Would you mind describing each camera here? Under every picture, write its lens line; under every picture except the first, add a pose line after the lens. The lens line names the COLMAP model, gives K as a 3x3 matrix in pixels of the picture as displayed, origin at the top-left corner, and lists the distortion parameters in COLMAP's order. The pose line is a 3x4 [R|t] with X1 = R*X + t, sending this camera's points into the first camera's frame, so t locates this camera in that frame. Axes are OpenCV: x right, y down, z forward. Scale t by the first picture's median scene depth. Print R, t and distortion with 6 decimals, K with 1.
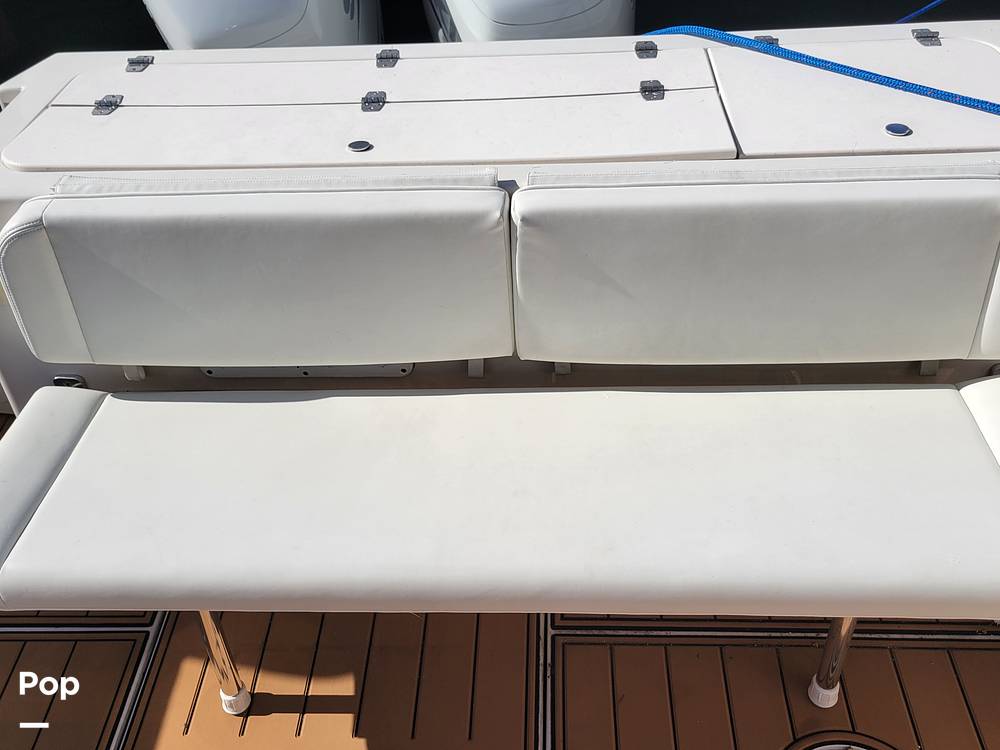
lens RADIAL K [[1010.5, 0, 500.0], [0, 1010.5, 375.0], [0, 0, 1]] dist [-0.017887, 0.025160]
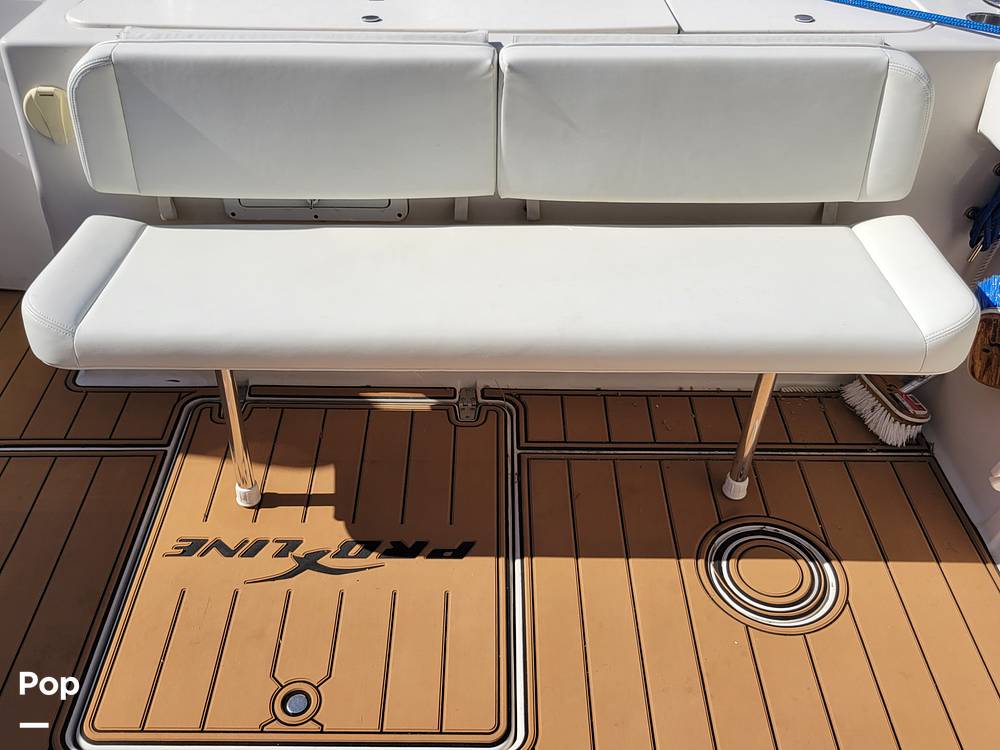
lens RADIAL K [[1010.5, 0, 500.0], [0, 1010.5, 375.0], [0, 0, 1]] dist [-0.017887, 0.025160]
pose [[0.997444, 0.017893, 0.069178, -0.058309], [-0.015437, 0.999237, -0.035884, 0.231903], [-0.069767, 0.034725, 0.996959, -0.196400]]
